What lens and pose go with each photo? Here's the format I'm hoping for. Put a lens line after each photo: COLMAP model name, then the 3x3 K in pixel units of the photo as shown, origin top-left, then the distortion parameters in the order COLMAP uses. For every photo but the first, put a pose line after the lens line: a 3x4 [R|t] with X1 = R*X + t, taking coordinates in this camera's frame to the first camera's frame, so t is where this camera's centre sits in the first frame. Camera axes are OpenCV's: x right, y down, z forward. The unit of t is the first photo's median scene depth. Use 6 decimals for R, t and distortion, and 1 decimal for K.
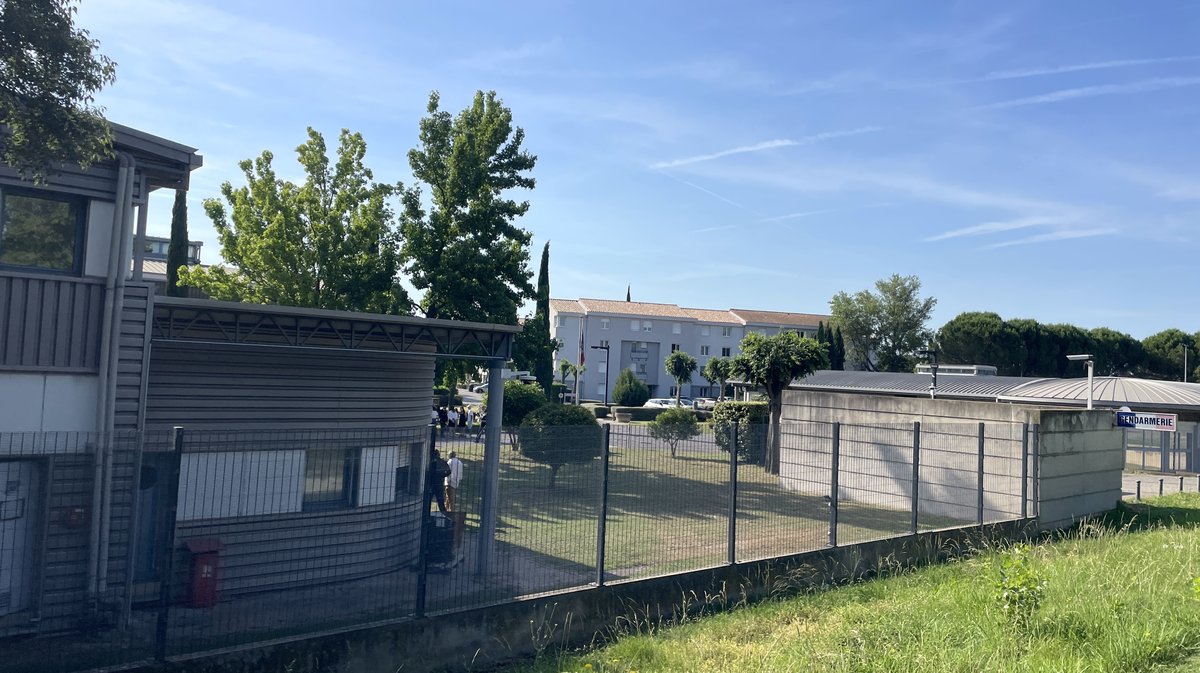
lens RADIAL K [[879.7, 0, 600.0], [0, 879.7, 336.5], [0, 0, 1]] dist [0.065252, -0.082628]
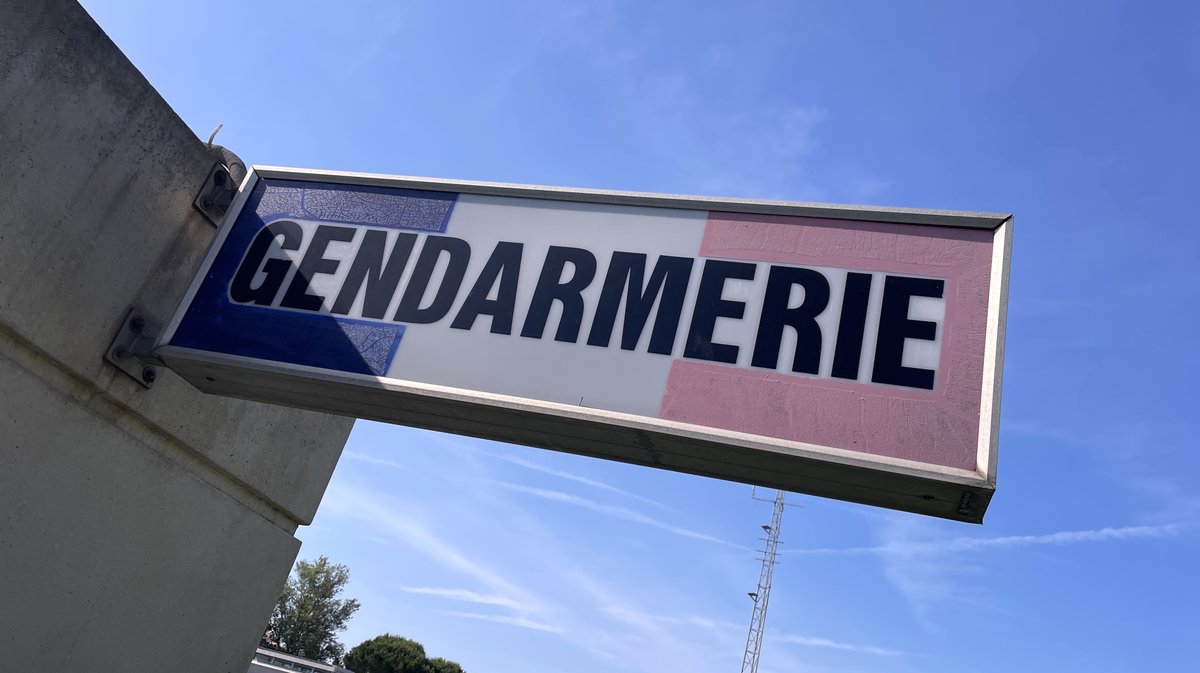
lens RADIAL K [[879.7, 0, 600.0], [0, 879.7, 336.5], [0, 0, 1]] dist [0.065252, -0.082628]
pose [[0.804361, 0.421909, 0.418326, 0.119533], [-0.244282, 0.876667, -0.414466, 0.023255], [-0.541599, 0.231190, 0.808221, 0.192059]]
